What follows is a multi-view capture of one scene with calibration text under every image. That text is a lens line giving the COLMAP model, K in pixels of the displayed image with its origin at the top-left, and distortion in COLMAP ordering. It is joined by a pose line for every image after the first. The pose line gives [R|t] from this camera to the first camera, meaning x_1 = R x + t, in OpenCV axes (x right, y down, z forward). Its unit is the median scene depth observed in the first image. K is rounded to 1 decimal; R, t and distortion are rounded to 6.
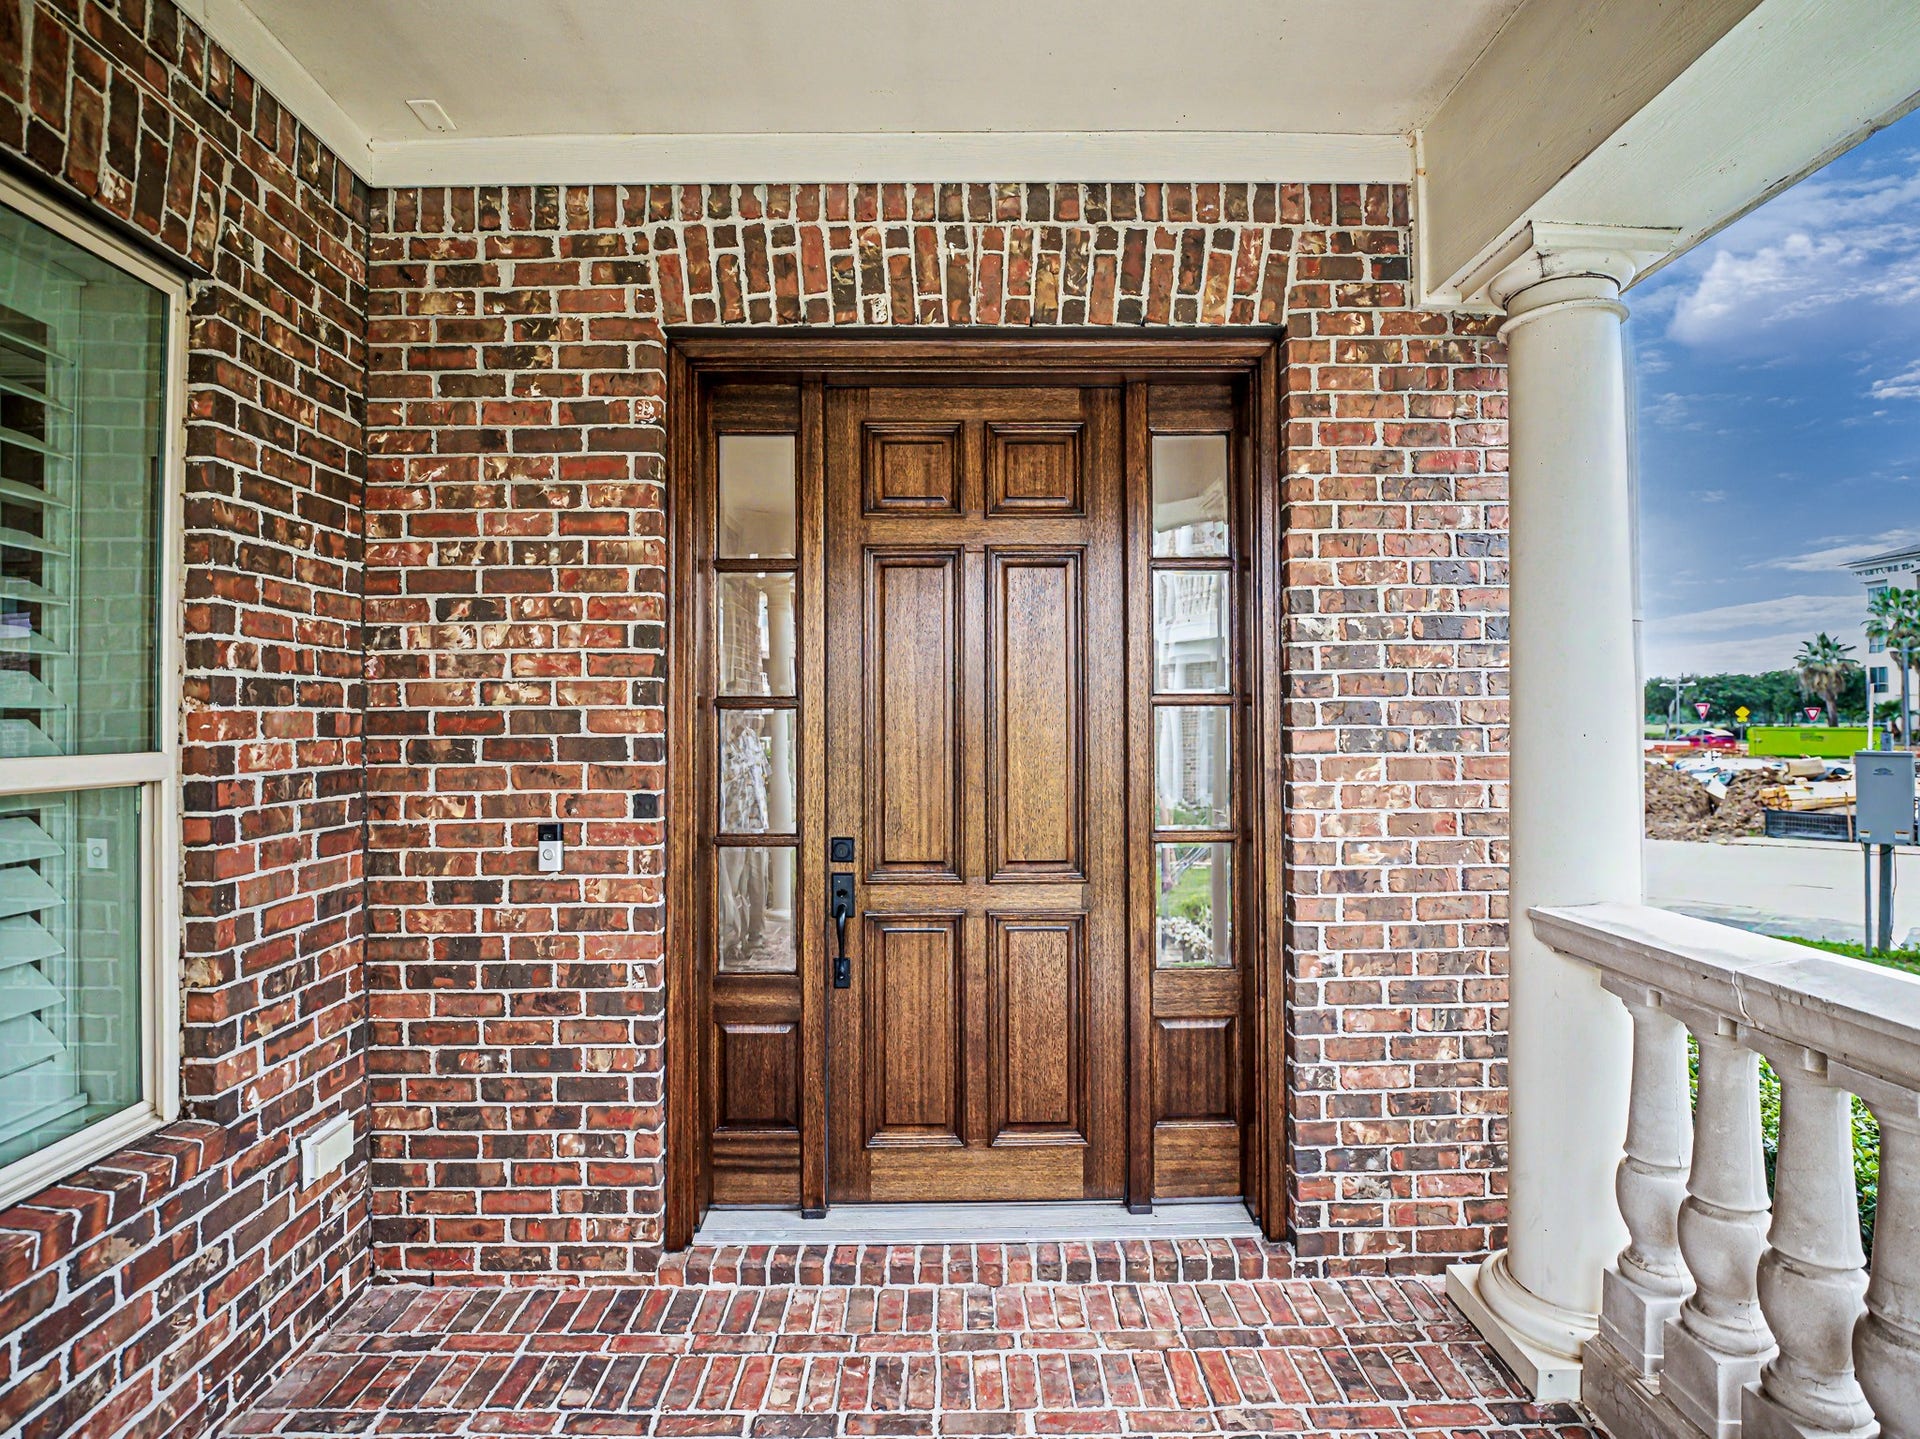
lens RADIAL K [[1017.2, 0, 940.5], [0, 1017.2, 704.1], [0, 0, 1]] dist [0.001677, -0.019630]
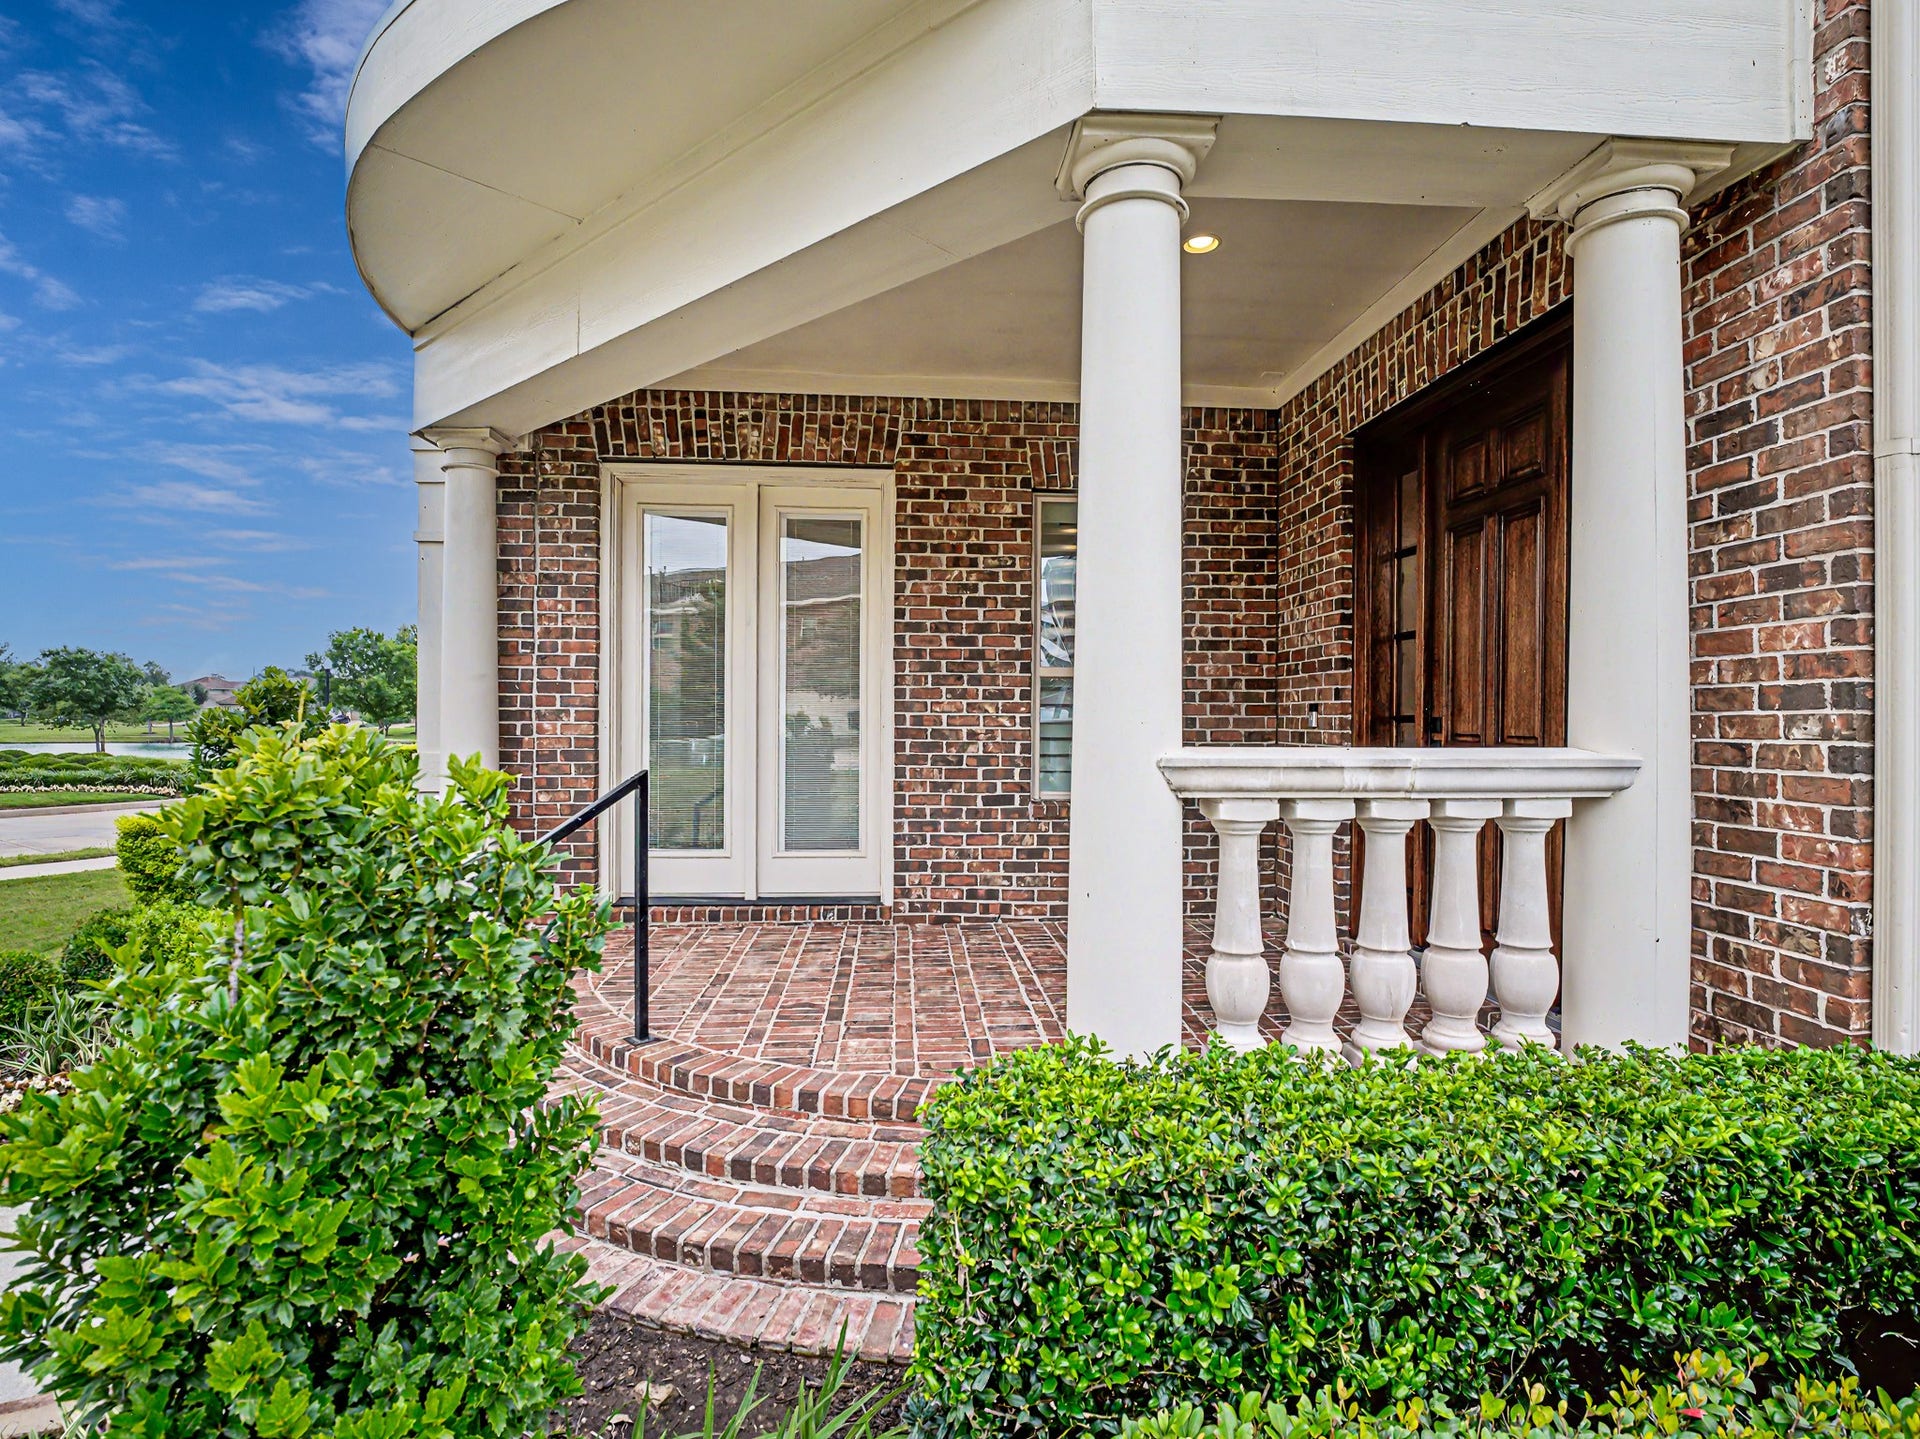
lens RADIAL K [[984.4, 0, 956.1], [0, 984.4, 708.3], [0, 0, 1]] dist [0.013285, -0.018280]
pose [[0.053788, -0.002066, -0.998550, 1.538632], [0.013204, 0.999912, -0.001357, 0.122987], [0.998465, -0.013112, 0.053810, 0.196831]]
